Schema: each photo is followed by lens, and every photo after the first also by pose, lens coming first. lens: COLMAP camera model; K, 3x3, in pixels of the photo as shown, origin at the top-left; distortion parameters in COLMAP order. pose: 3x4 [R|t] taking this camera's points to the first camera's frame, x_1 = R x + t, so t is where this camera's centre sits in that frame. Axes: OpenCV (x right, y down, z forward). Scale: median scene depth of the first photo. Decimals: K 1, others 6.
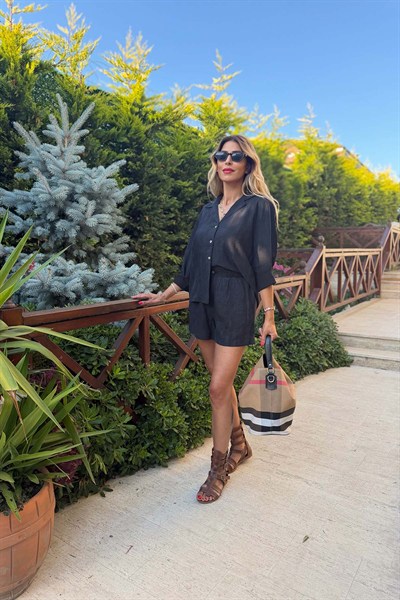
lens RADIAL K [[414.3, 0, 177.2], [0, 414.3, 300.9], [0, 0, 1]] dist [-0.008972, -0.004542]
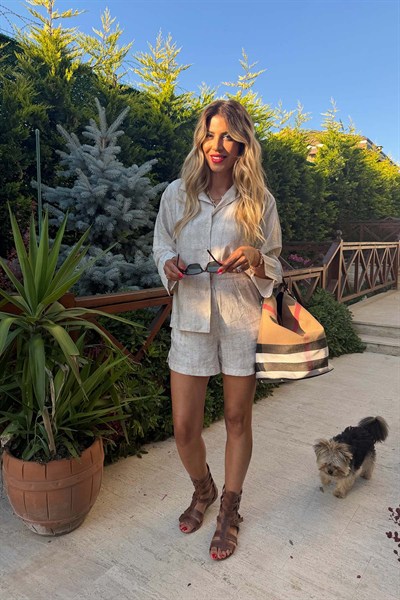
lens RADIAL K [[411.1, 0, 200.0], [0, 411.1, 300.0], [0, 0, 1]] dist [-0.010537, -0.007725]
pose [[0.999941, 0.010870, 0.000096, -0.007734], [-0.010869, 0.999674, 0.023093, 0.002028], [0.000155, -0.023093, 0.999733, -0.068920]]
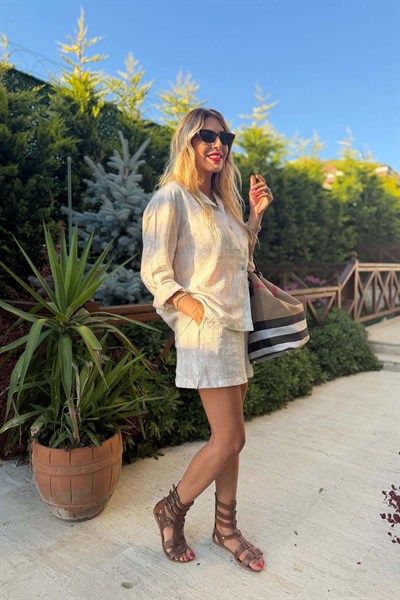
lens RADIAL K [[411.1, 0, 200.0], [0, 411.1, 300.0], [0, 0, 1]] dist [-0.010537, -0.007725]
pose [[0.998473, 0.006287, -0.054880, 0.006620], [-0.008688, 0.999010, -0.043624, 0.026222], [0.054551, 0.044034, 0.997540, -0.114322]]
